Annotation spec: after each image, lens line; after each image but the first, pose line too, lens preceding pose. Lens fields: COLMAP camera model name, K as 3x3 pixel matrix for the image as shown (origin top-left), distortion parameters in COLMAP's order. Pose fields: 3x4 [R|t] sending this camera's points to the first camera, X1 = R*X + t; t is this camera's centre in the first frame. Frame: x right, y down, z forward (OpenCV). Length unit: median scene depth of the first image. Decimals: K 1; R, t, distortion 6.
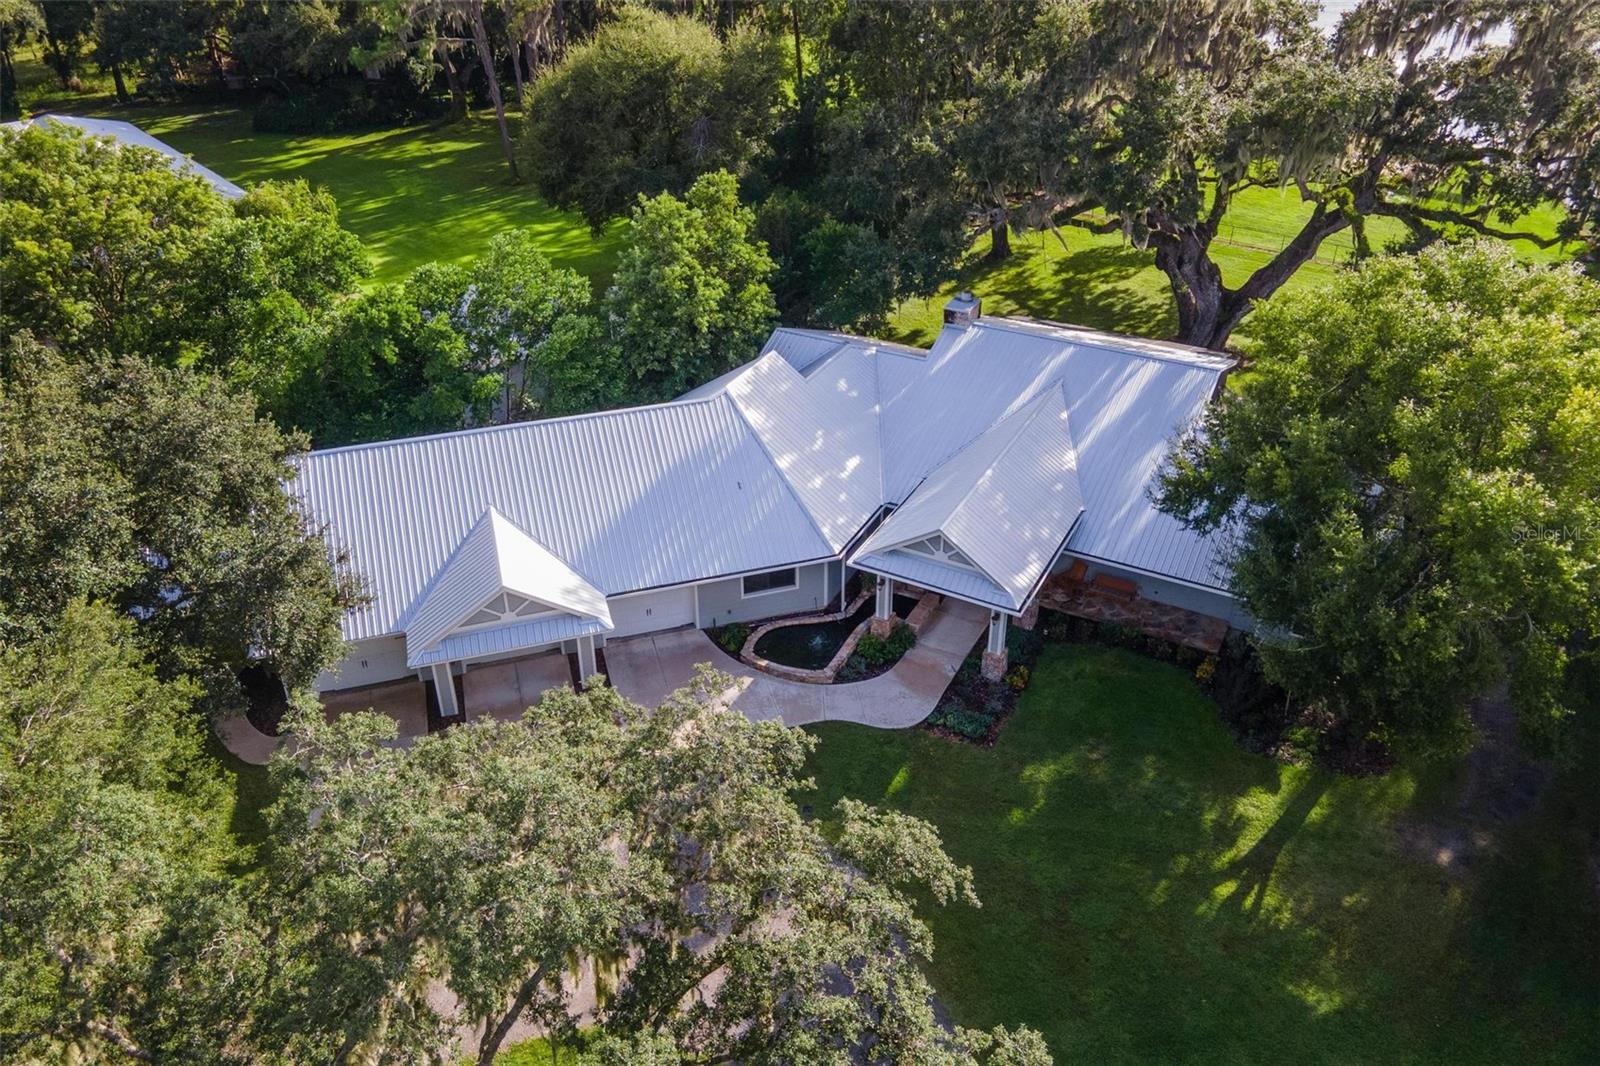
lens RADIAL K [[1126.9, 0, 792.0], [0, 1126.9, 504.2], [0, 0, 1]] dist [0.046883, -0.003522]
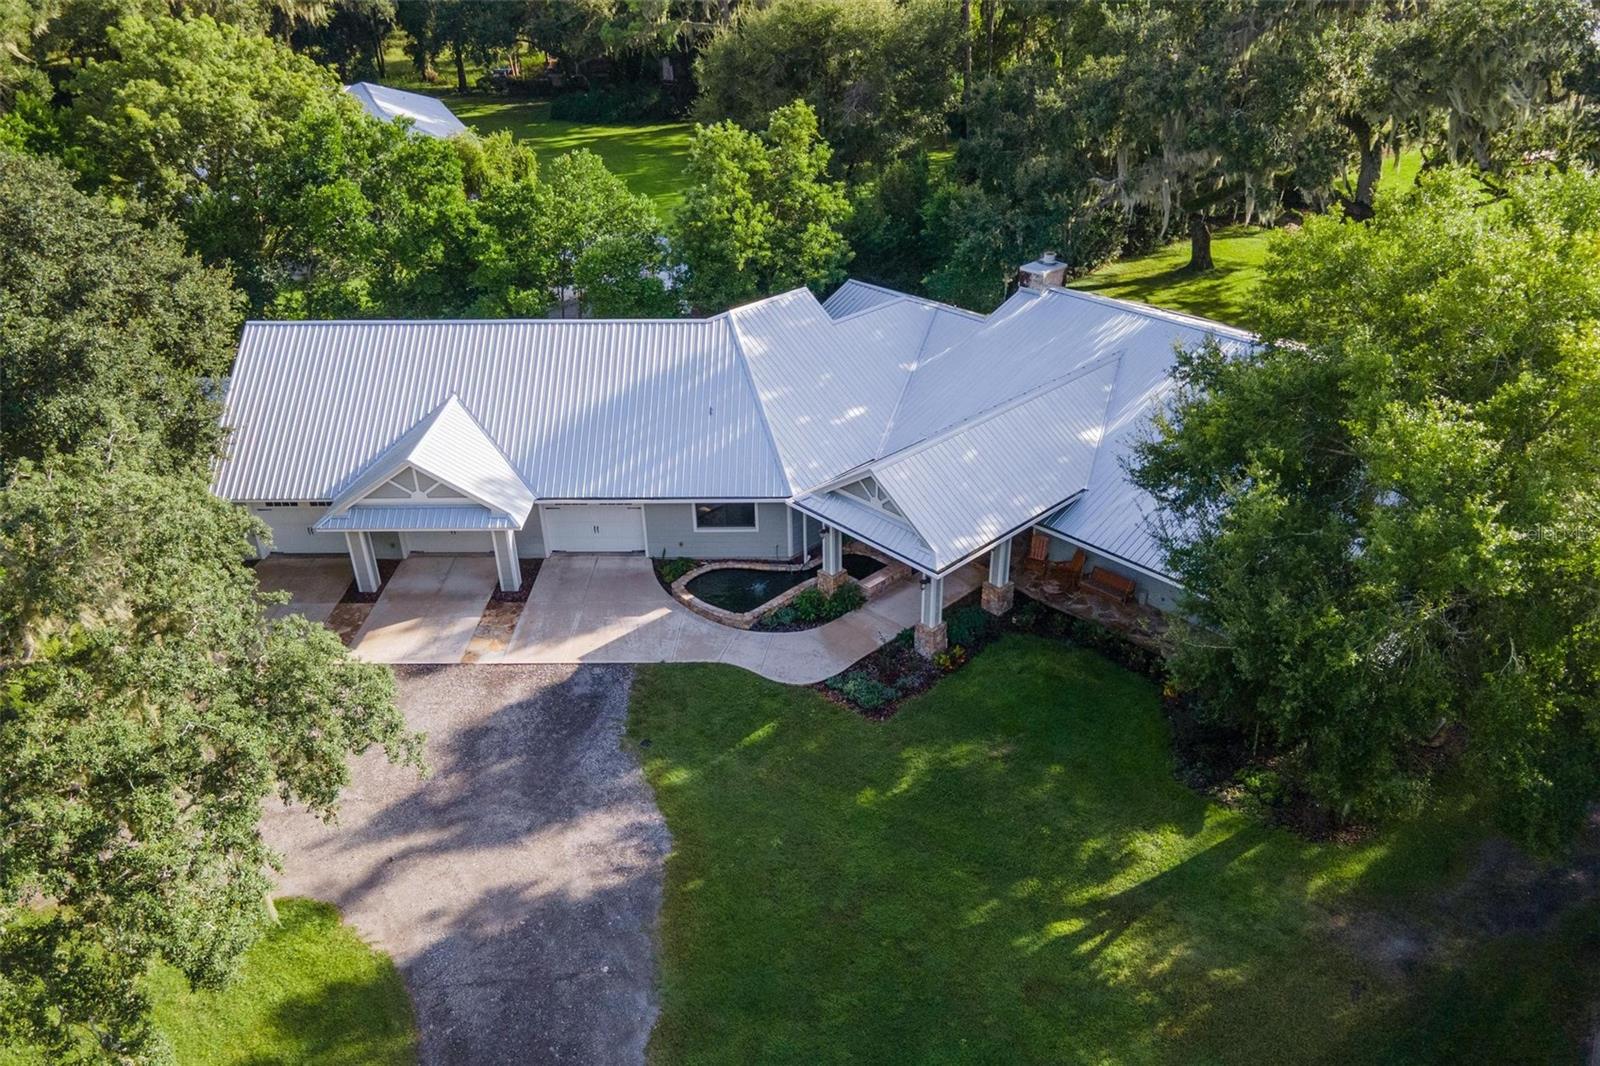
lens RADIAL K [[1081.3, 0, 848.8], [0, 1081.3, 554.3], [0, 0, 1]] dist [0.013677, 0.000565]
pose [[0.958958, 0.149811, -0.240741, 0.303793], [-0.150394, 0.988496, 0.016061, 0.071071], [0.240378, 0.020805, 0.970456, 0.172066]]
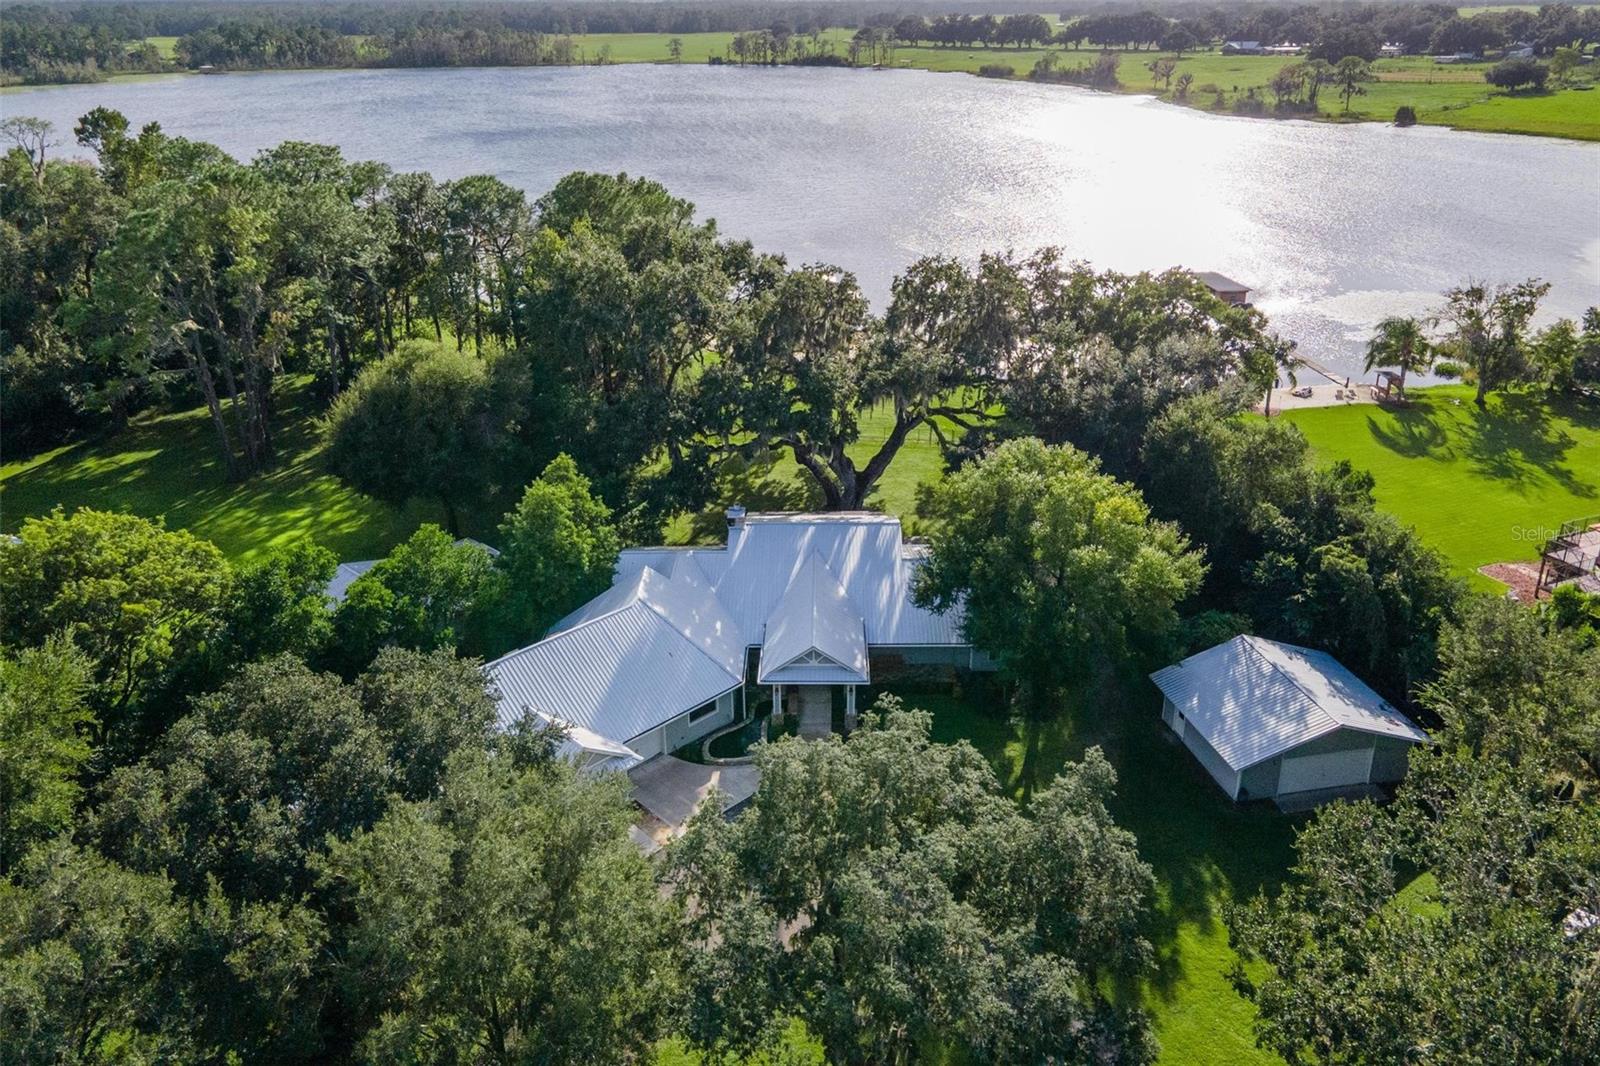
lens RADIAL K [[1126.9, 0, 792.0], [0, 1126.9, 504.2], [0, 0, 1]] dist [0.046883, -0.003522]
pose [[0.889063, -0.181680, 0.420191, -0.524670], [0.247201, 0.963079, -0.106629, -0.008965], [-0.385304, 0.198672, 0.901149, -0.506661]]
